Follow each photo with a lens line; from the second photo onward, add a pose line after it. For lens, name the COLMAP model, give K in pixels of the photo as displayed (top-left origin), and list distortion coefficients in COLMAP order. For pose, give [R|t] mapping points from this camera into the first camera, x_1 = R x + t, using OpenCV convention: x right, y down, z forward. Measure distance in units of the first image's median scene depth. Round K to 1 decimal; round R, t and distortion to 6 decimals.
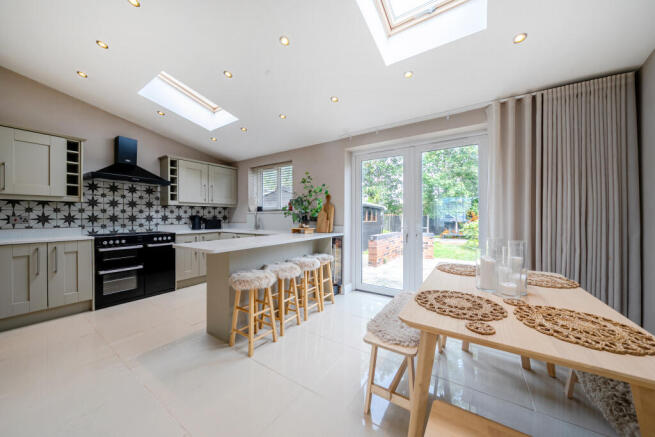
lens RADIAL K [[230.6, 0, 328.6], [0, 230.6, 216.0], [0, 0, 1]] dist [-0.001013, -0.000048]
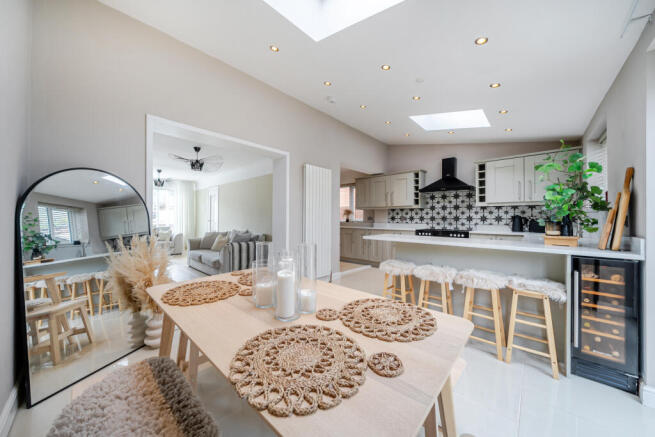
lens RADIAL K [[230.6, 0, 328.6], [0, 230.6, 216.0], [0, 0, 1]] dist [-0.001013, -0.000048]
pose [[-0.130958, -0.007303, -0.991361, 0.496704], [-0.001120, 0.999973, -0.007219, 0.005770], [0.991387, 0.000165, -0.130962, 0.451879]]
